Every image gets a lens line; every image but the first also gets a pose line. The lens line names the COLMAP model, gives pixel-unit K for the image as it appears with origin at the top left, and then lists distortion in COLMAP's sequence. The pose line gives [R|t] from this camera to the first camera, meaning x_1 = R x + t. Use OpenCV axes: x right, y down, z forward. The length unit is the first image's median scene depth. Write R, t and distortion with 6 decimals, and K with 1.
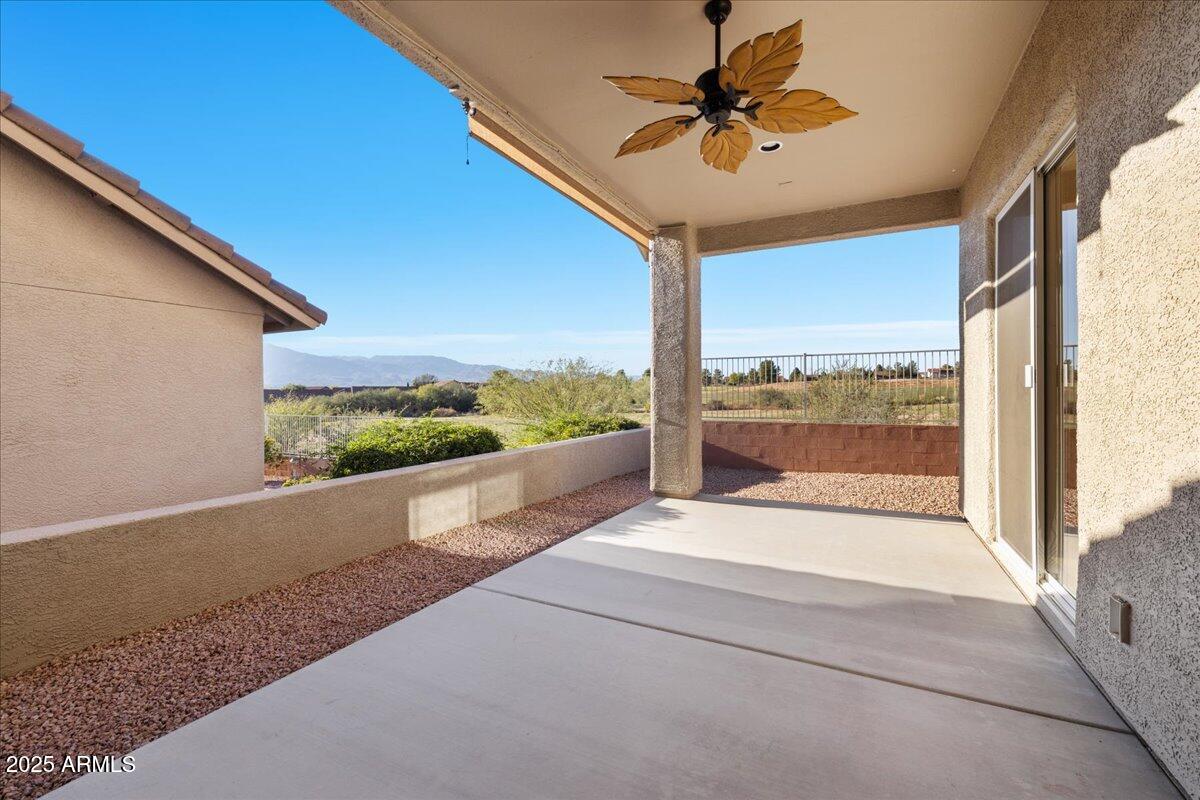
lens RADIAL K [[508.7, 0, 601.8], [0, 508.7, 394.2], [0, 0, 1]] dist [0.001822, 0.000126]
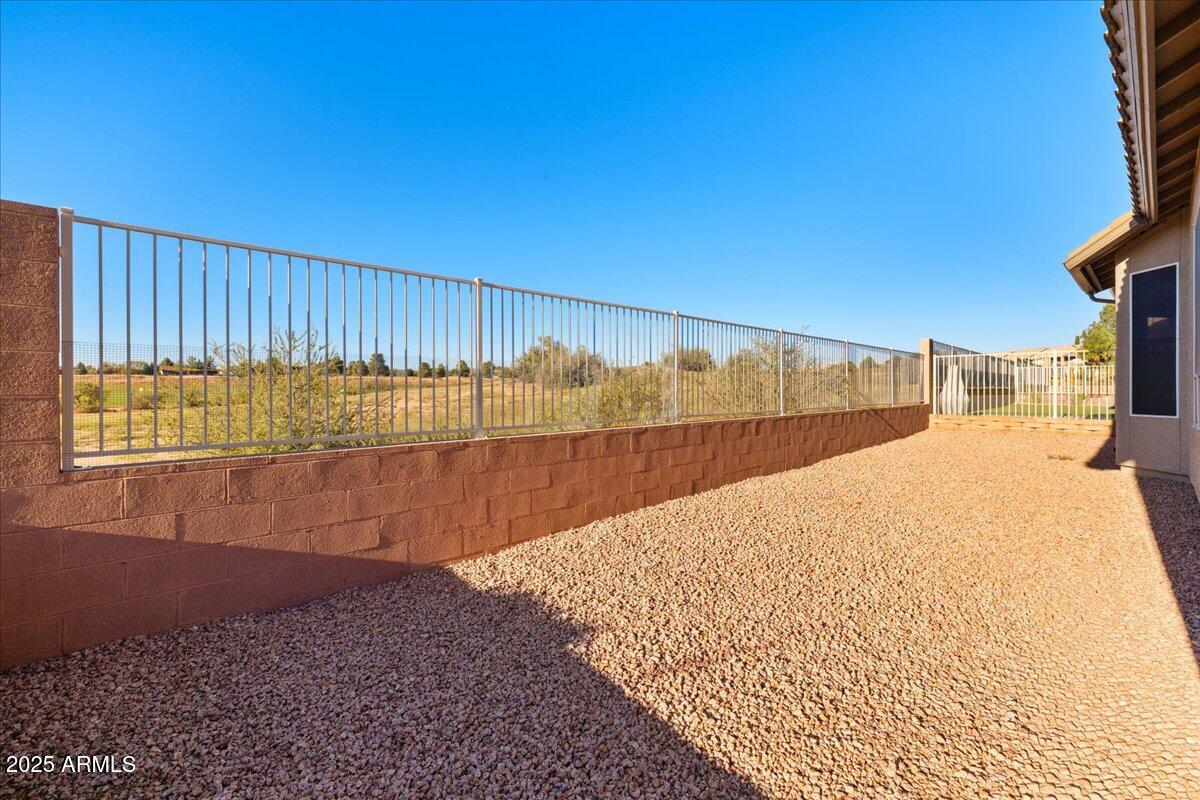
lens RADIAL K [[504.8, 0, 599.2], [0, 504.8, 385.8], [0, 0, 1]] dist [0.000217, -0.000170]
pose [[0.339468, 0.010718, 0.940557, 0.045297], [0.003275, 0.999916, -0.012577, 0.025821], [-0.940612, 0.007349, 0.339404, 1.185231]]
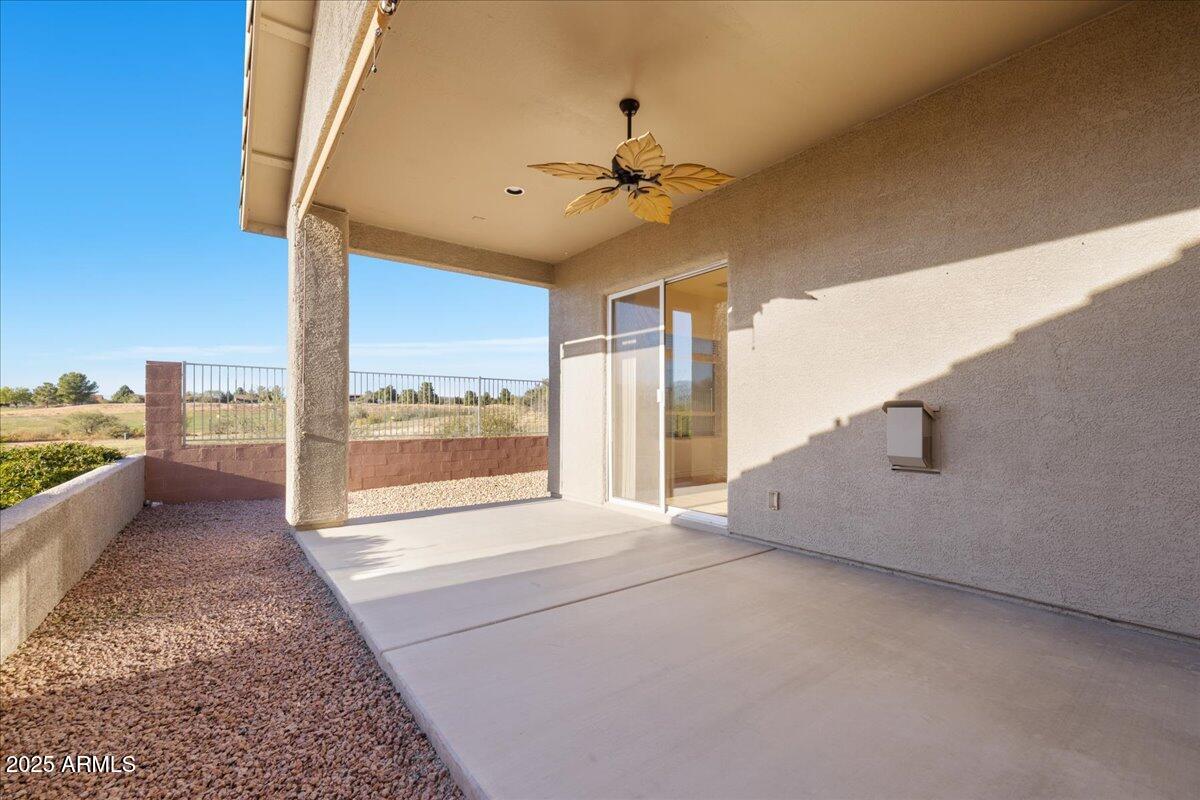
lens RADIAL K [[513.1, 0, 602.2], [0, 513.1, 412.0], [0, 0, 1]] dist [0.000249, 0.000014]
pose [[0.427834, 0.013397, 0.903758, -0.436898], [0.000774, 0.999884, -0.015188, 0.024710], [-0.903857, 0.007198, 0.427774, 0.219567]]
